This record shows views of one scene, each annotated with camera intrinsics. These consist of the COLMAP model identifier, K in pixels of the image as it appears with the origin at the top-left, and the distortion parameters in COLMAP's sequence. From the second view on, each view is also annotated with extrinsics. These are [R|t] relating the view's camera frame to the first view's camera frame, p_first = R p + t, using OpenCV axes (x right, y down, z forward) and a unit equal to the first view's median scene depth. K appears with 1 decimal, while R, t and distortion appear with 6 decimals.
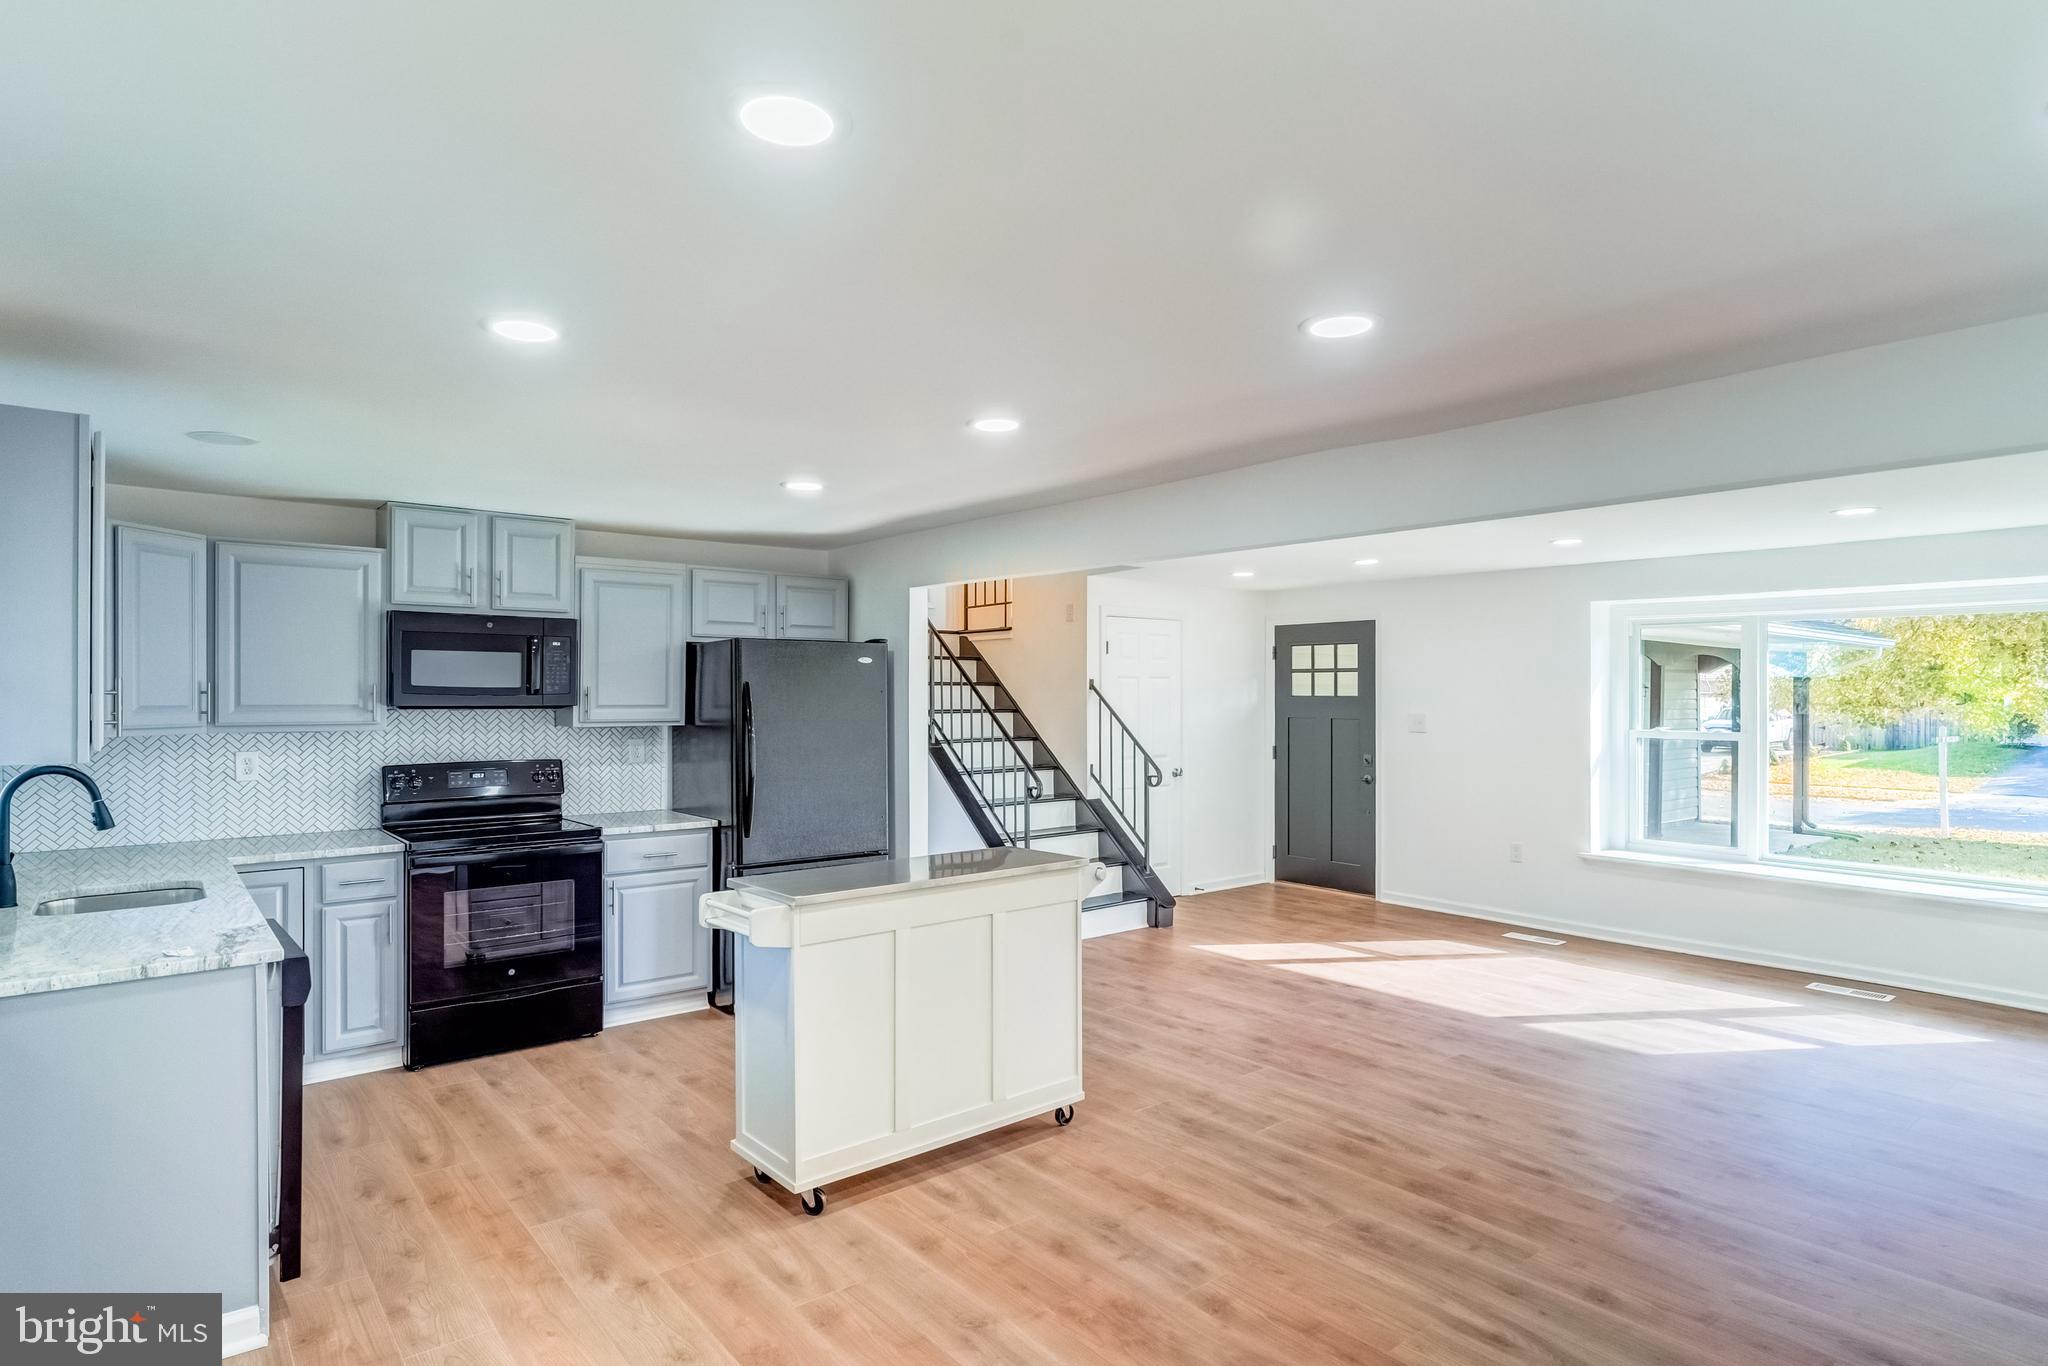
lens RADIAL K [[1057.4, 0, 1012.7], [0, 1057.4, 690.5], [0, 0, 1]] dist [-0.000076, 0.000405]
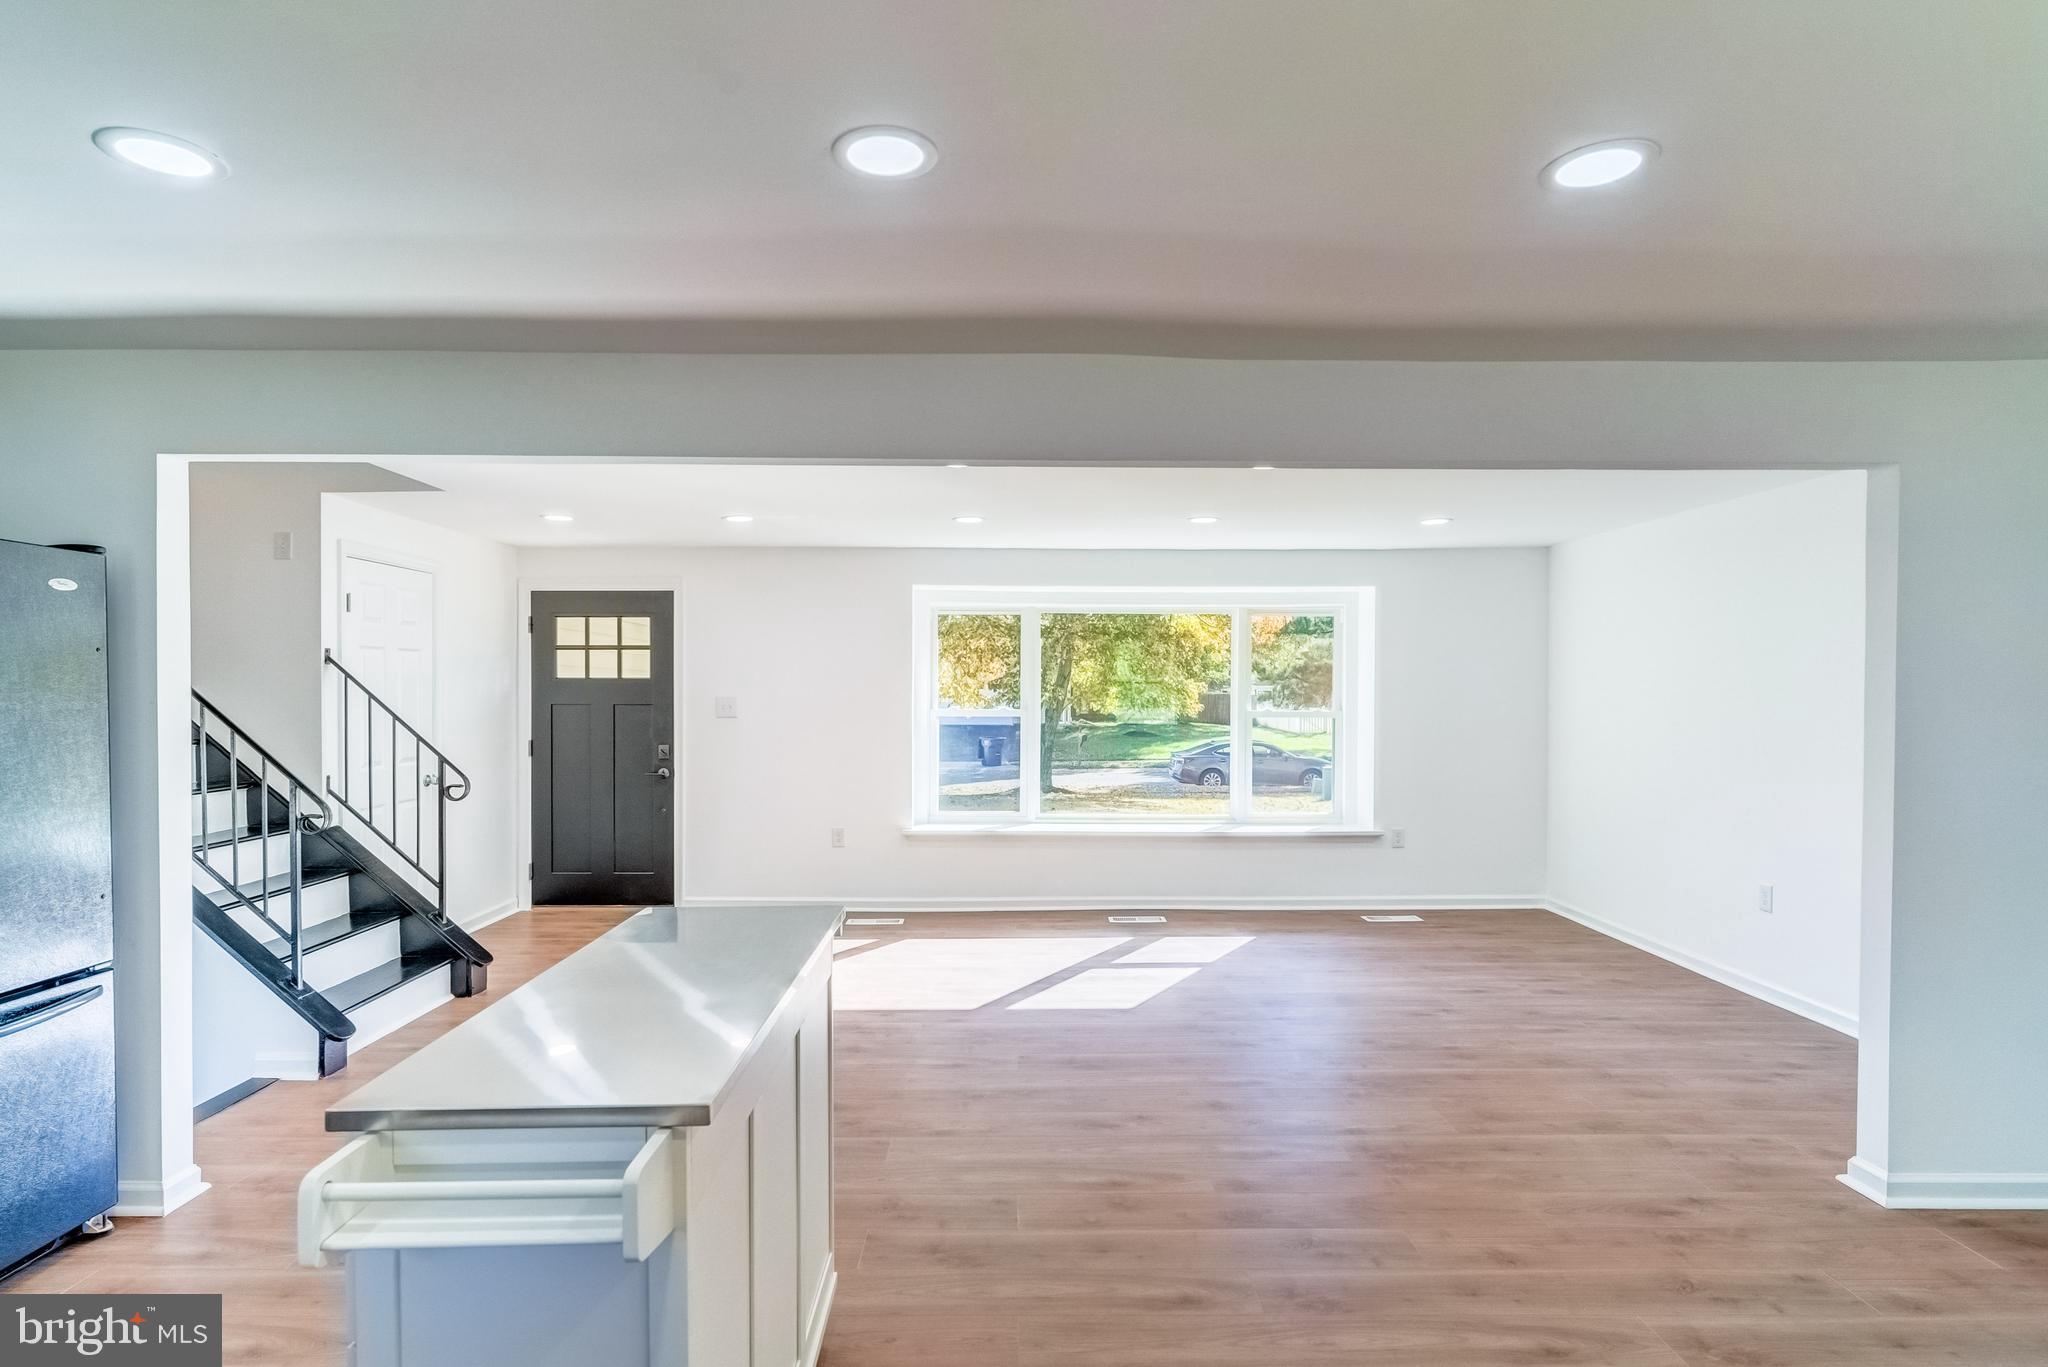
lens RADIAL K [[1057.4, 0, 1013.7], [0, 1057.4, 694.0], [0, 0, 1]] dist [-0.000076, 0.000405]
pose [[0.636837, -0.004164, 0.770987, -0.255748], [-0.002540, 0.999969, 0.007499, 0.018943], [-0.770994, -0.006734, 0.636806, 0.371251]]
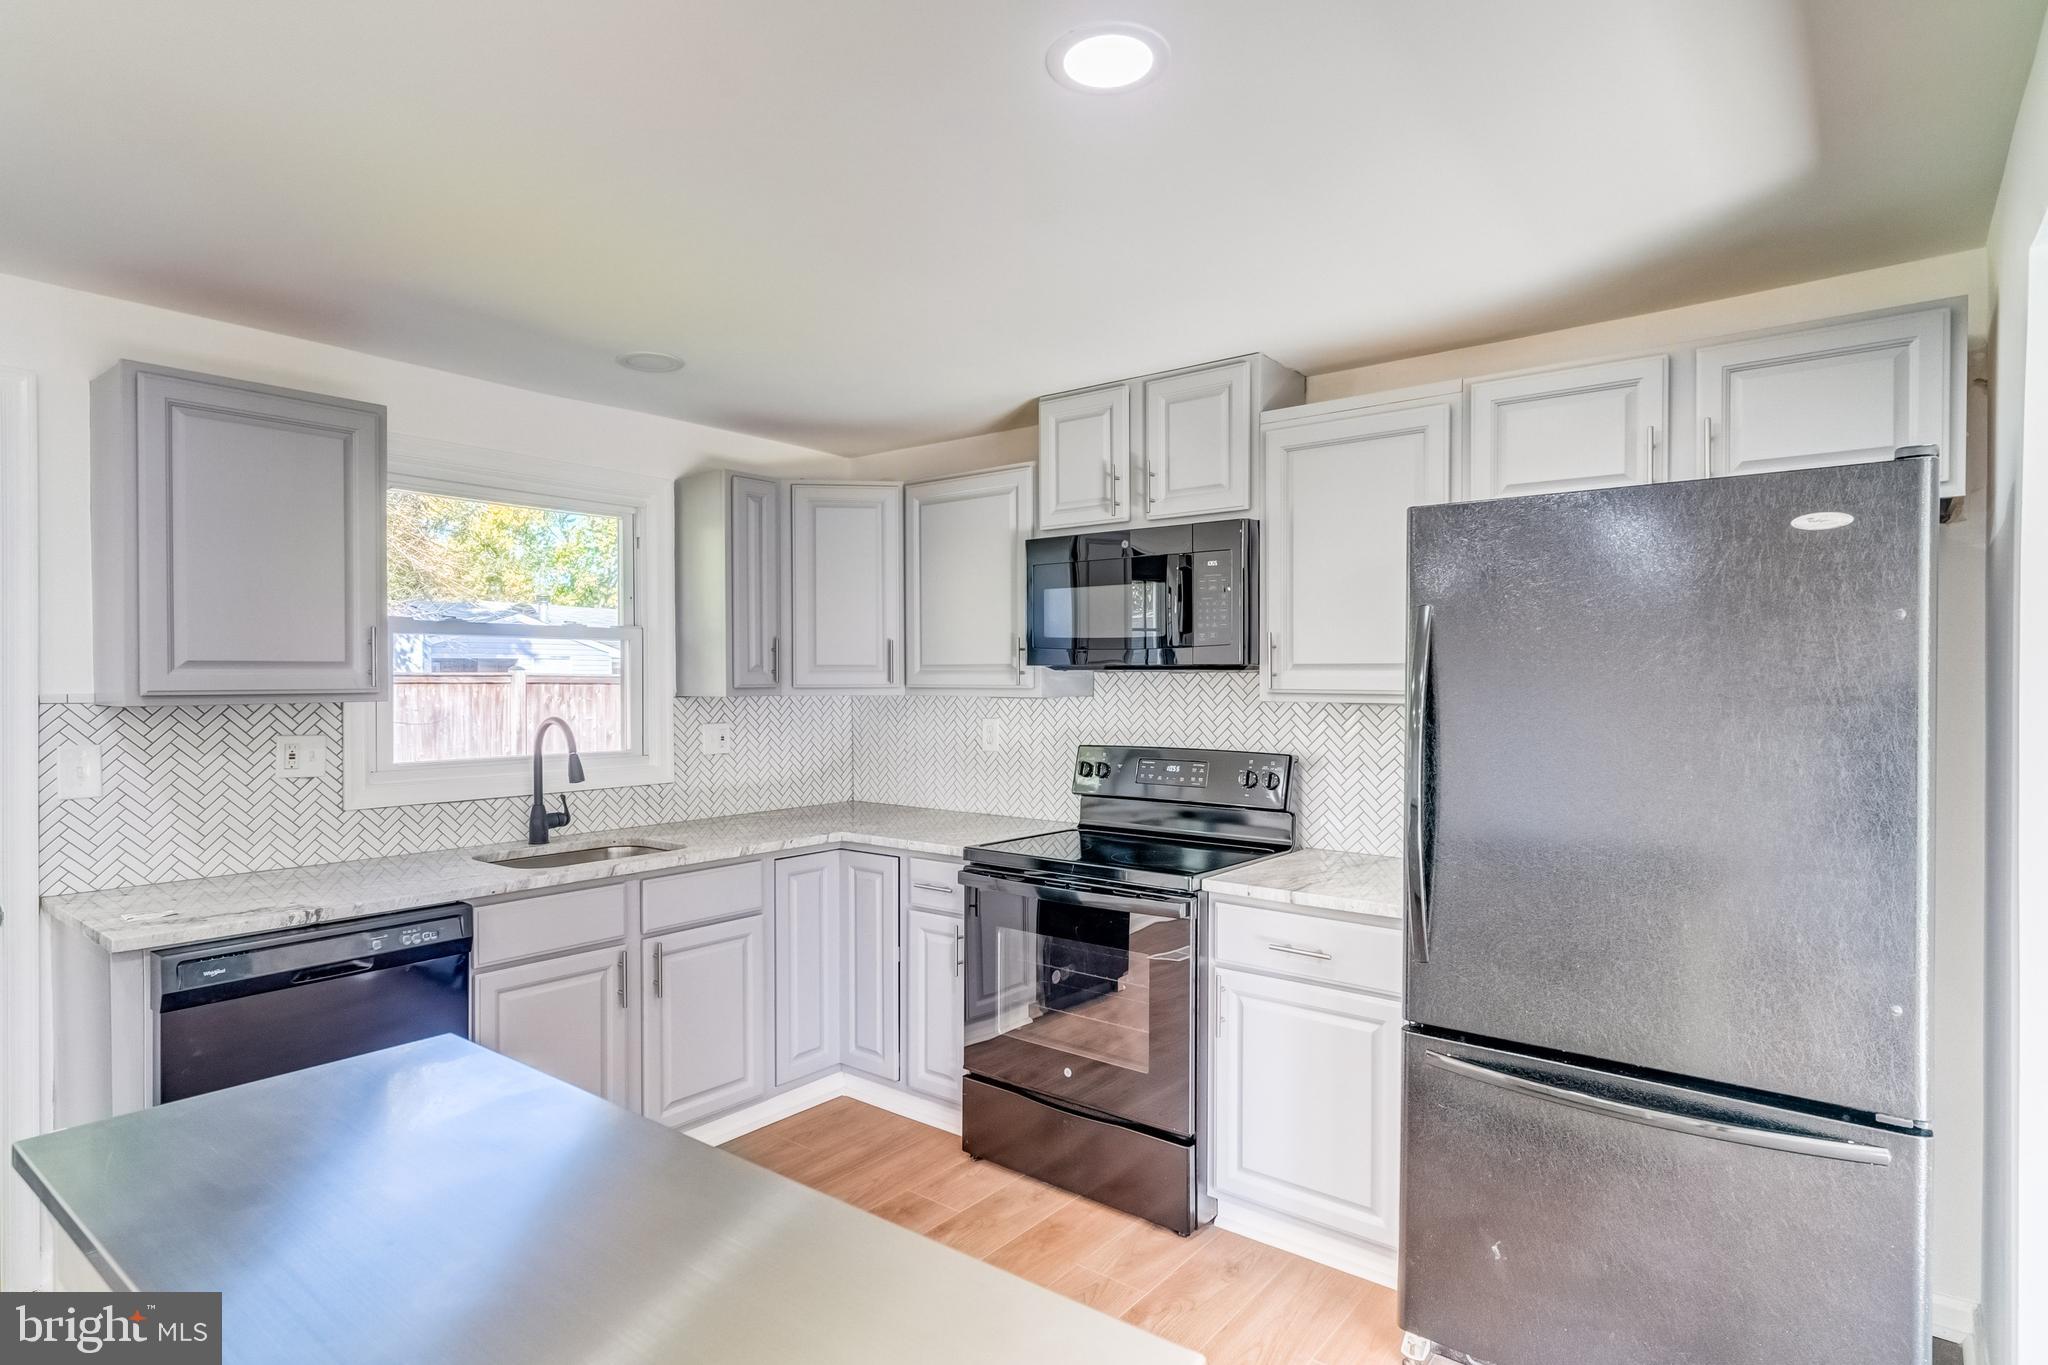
lens RADIAL K [[1057.4, 0, 1029.7], [0, 1057.4, 684.6], [0, 0, 1]] dist [-0.000076, 0.000405]
pose [[0.223170, 0.006958, -0.974755, 0.136099], [0.005384, 0.999950, 0.008371, 0.019679], [0.974765, -0.007116, 0.223122, 0.739206]]
